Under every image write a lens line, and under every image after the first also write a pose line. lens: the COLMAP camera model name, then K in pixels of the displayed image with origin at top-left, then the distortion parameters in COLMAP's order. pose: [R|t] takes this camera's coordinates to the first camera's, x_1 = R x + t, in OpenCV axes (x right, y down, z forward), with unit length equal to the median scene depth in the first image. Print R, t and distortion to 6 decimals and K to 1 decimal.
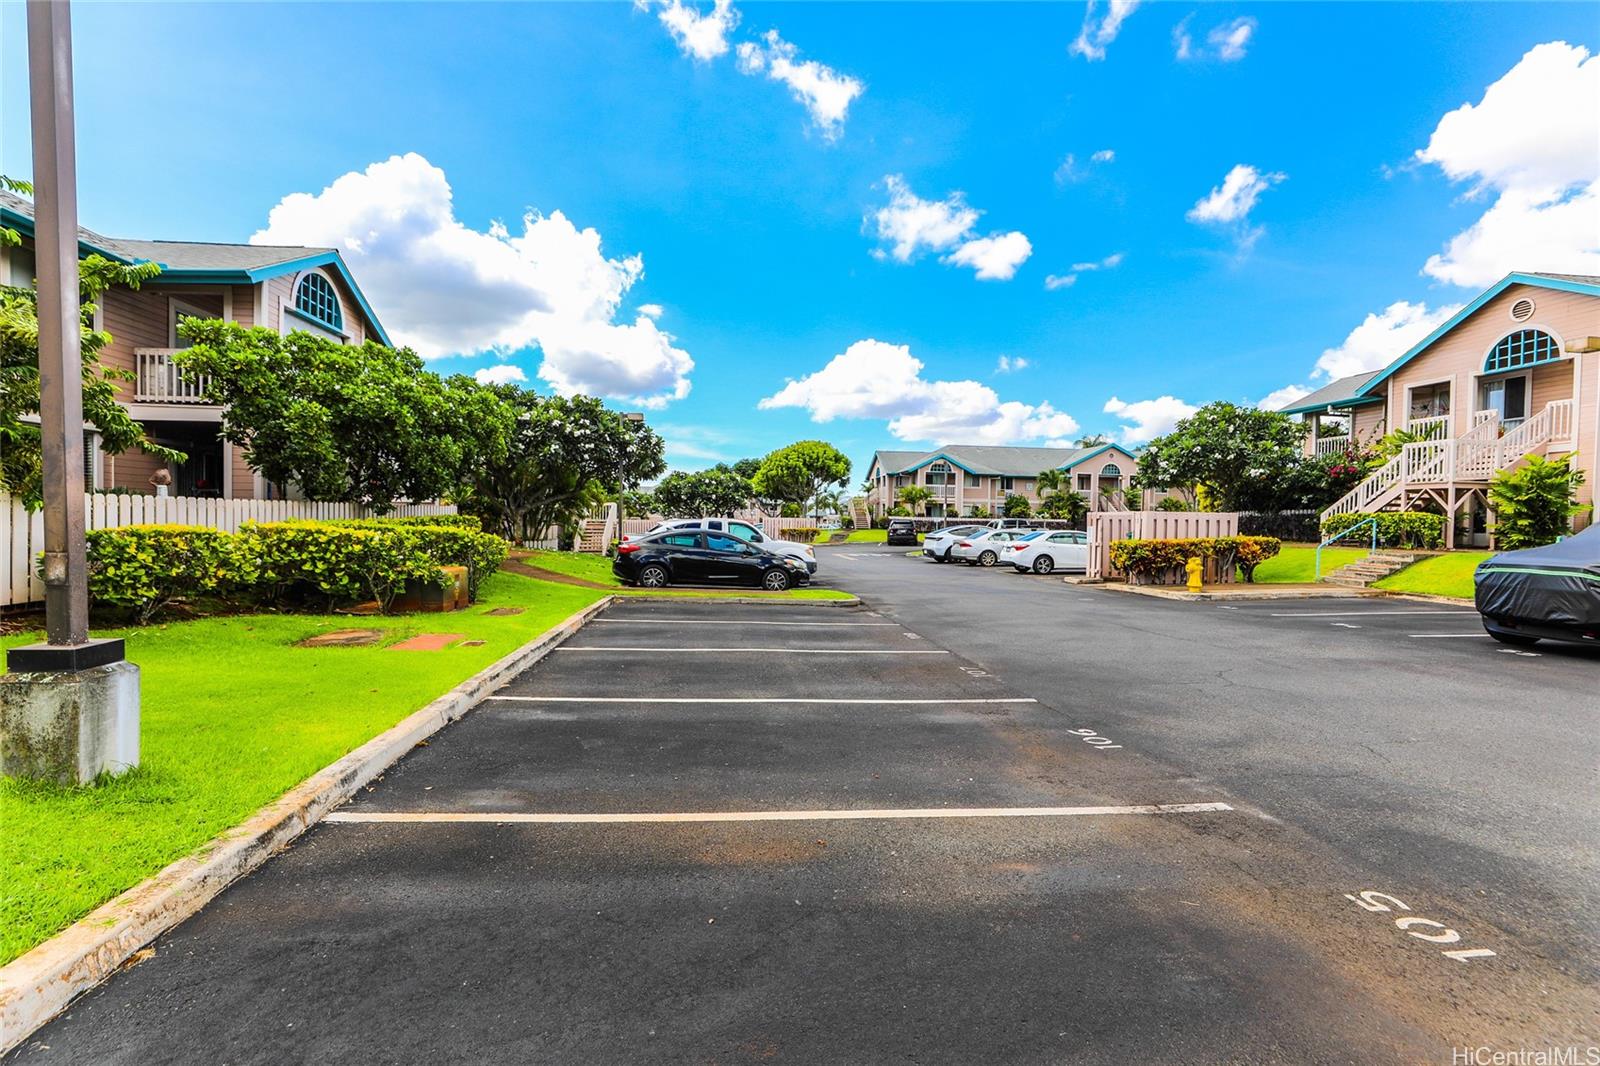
lens RADIAL K [[732.5, 0, 803.7], [0, 732.5, 533.0], [0, 0, 1]] dist [-0.023268, 0.010463]
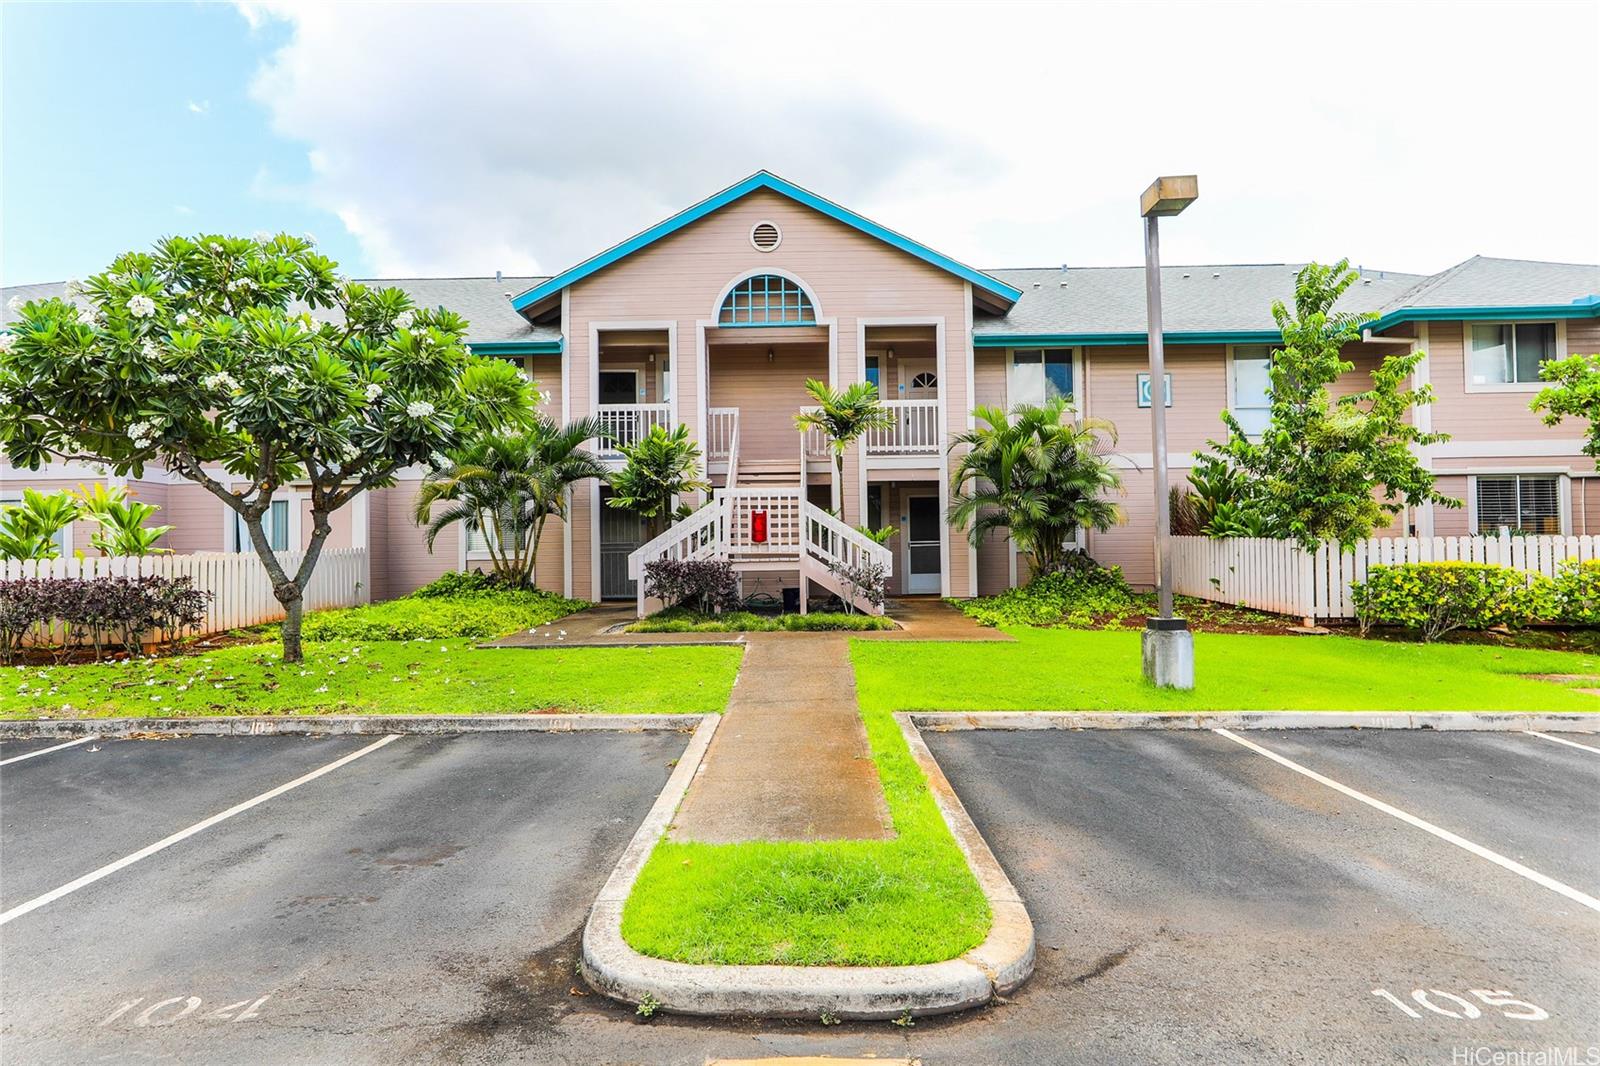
lens RADIAL K [[732.5, 0, 796.3], [0, 732.5, 537.9], [0, 0, 1]] dist [-0.023268, 0.010463]
pose [[-0.111537, -0.040690, -0.992927, 1.187308], [-0.008760, 0.999163, -0.039962, 0.019336], [0.993722, 0.004241, -0.111800, 0.206003]]
